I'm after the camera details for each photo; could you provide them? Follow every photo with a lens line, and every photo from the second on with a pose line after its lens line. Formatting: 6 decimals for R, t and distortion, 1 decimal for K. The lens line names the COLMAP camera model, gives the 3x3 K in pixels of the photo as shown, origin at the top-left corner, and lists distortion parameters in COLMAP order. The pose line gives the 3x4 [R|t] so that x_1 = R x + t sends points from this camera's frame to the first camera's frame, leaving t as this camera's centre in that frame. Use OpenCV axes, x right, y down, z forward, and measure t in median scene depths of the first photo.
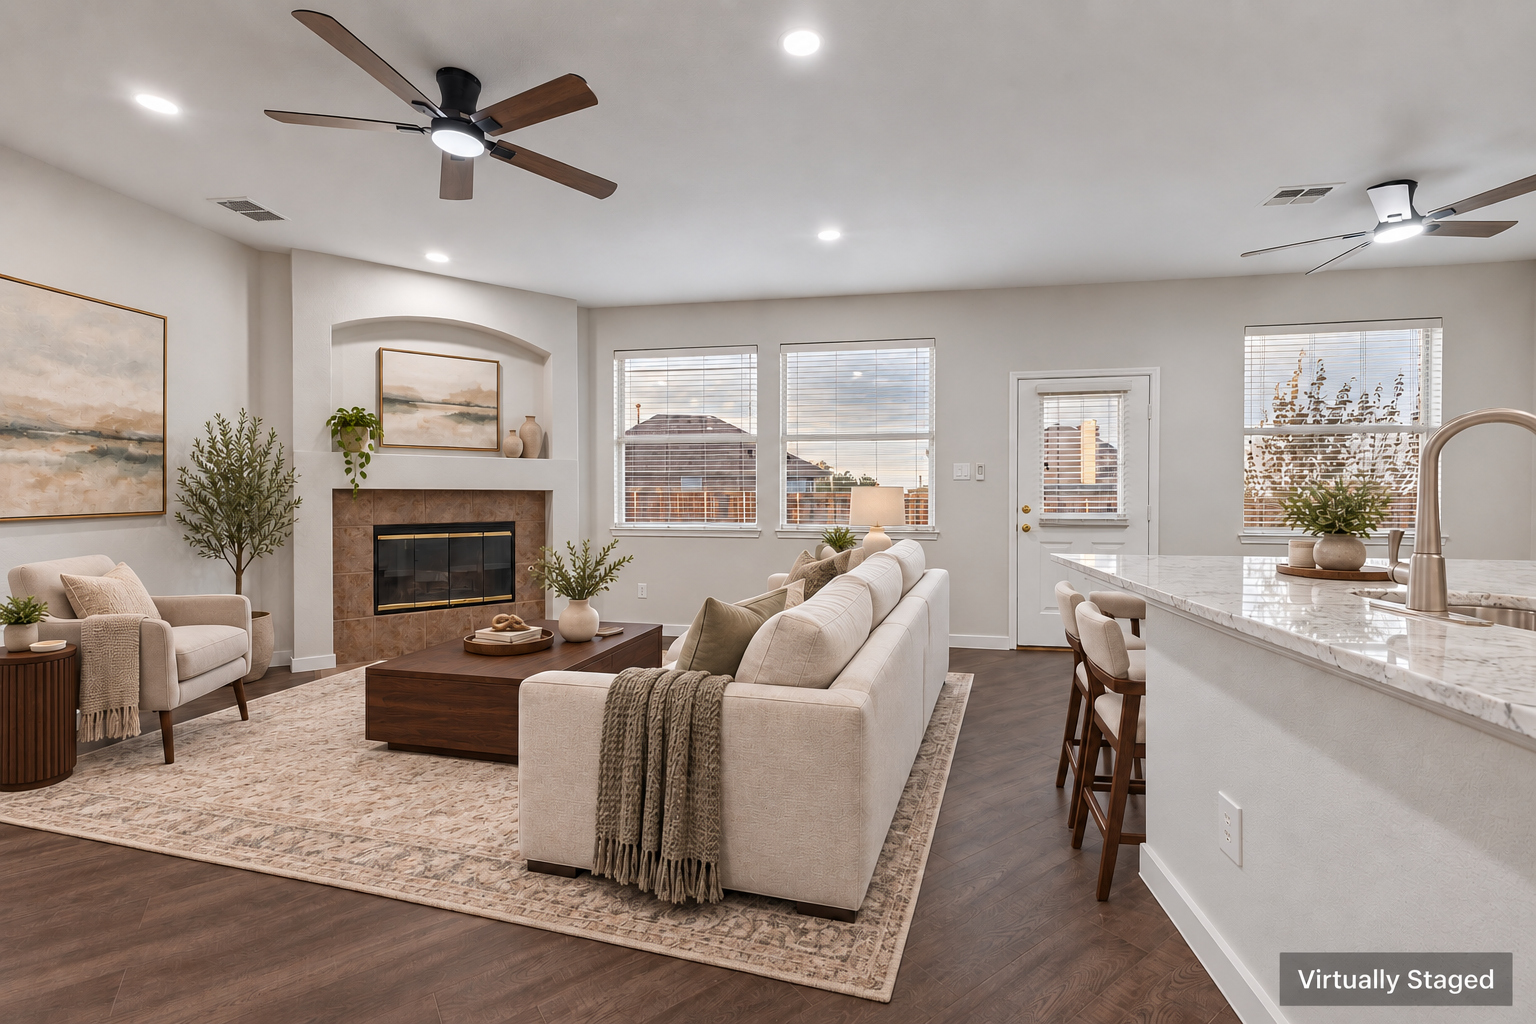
lens RADIAL K [[662.8, 0, 768.4], [0, 662.8, 506.9], [0, 0, 1]] dist [0.000185, 0.000073]
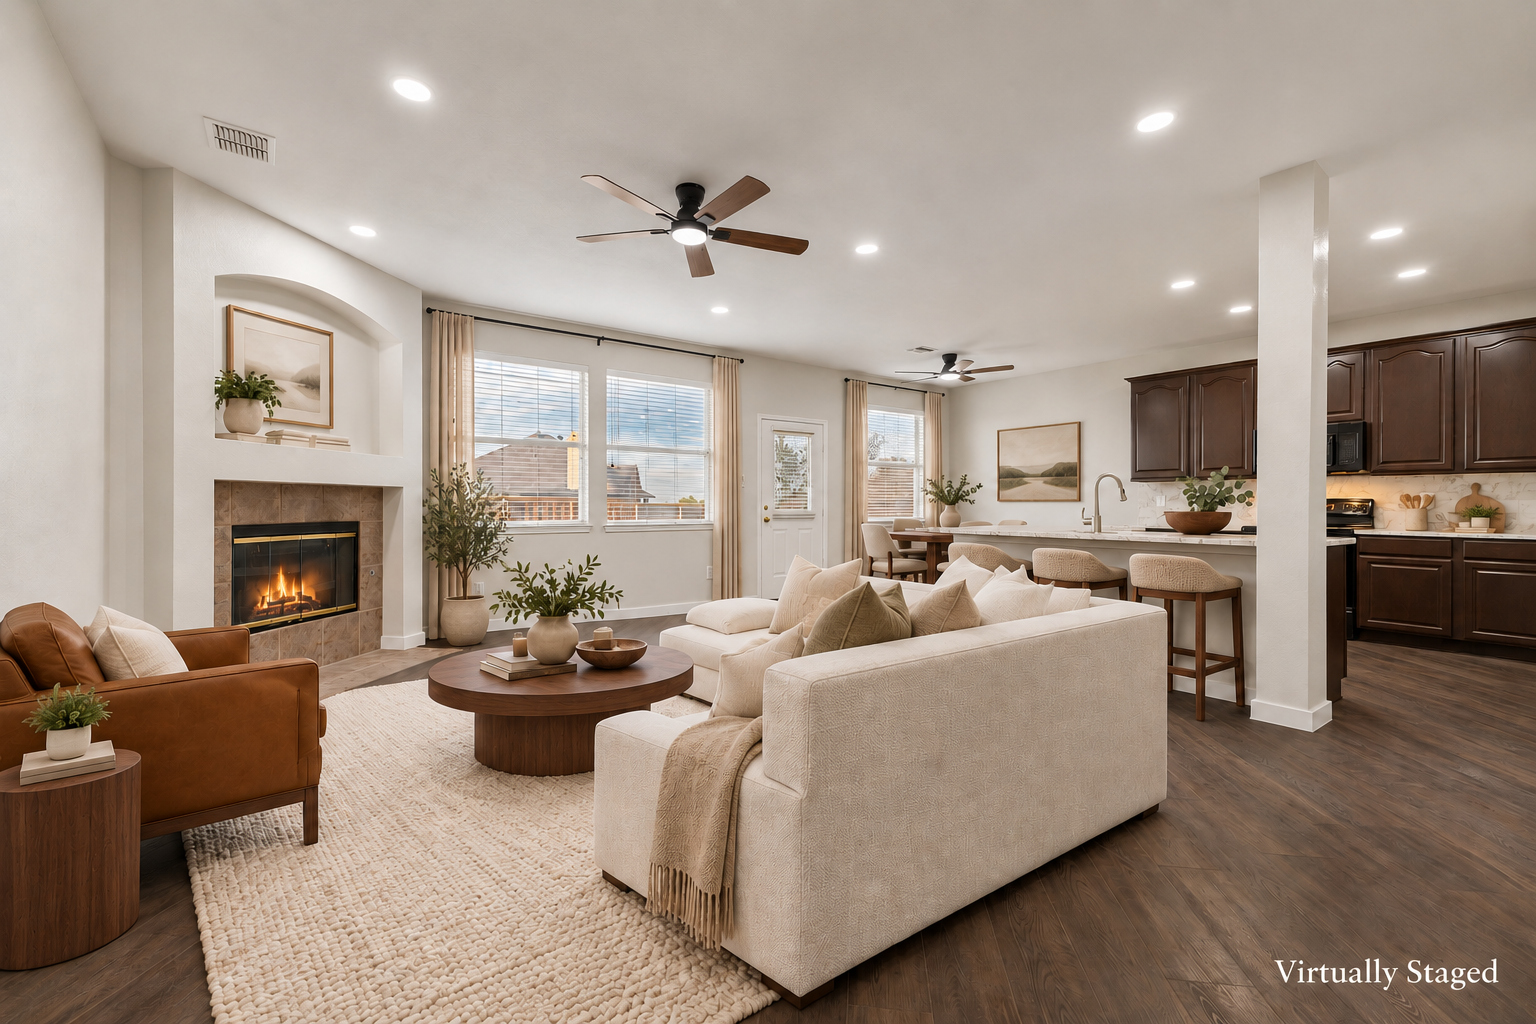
lens RADIAL K [[662.8, 0, 768.4], [0, 662.8, 506.9], [0, 0, 1]] dist [0.000185, 0.000073]
pose [[0.687084, 0.000219, 0.726578, -0.687510], [0.006245, 0.999961, -0.006206, 0.012571], [-0.726551, 0.008802, 0.687056, -0.024262]]
